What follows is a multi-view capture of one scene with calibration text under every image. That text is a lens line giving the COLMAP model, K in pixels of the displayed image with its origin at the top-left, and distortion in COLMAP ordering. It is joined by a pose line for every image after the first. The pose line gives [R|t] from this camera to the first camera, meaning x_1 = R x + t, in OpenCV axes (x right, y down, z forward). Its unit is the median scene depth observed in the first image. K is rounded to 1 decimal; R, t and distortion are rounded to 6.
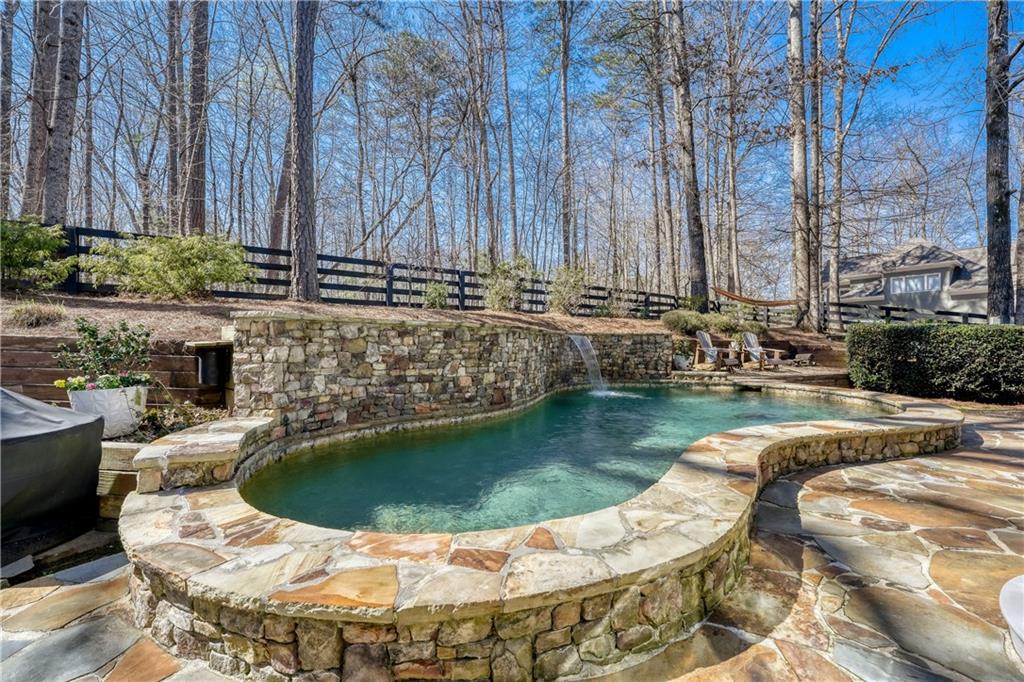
lens RADIAL K [[408.3, 0, 511.5], [0, 408.3, 338.3], [0, 0, 1]] dist [-0.004086, -0.000250]
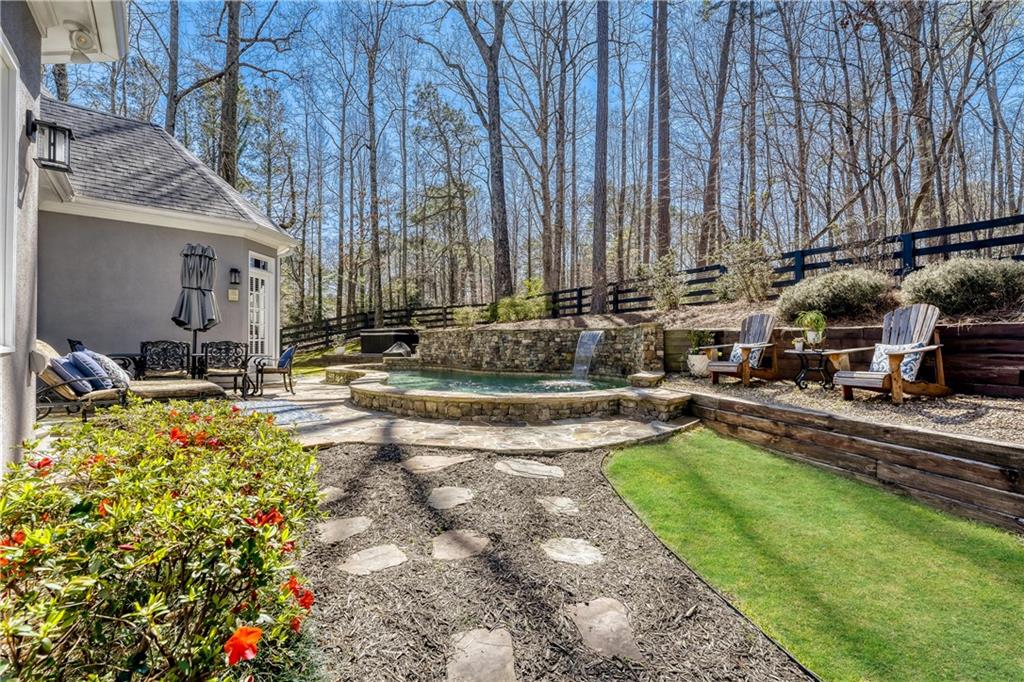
lens RADIAL K [[408.3, 0, 512.4], [0, 408.3, 342.3], [0, 0, 1]] dist [-0.004086, -0.000250]
pose [[-0.069297, -0.000511, -0.997596, 1.960602], [0.011876, 0.999929, -0.001337, 0.035656], [0.997525, -0.011940, -0.069286, 1.282039]]
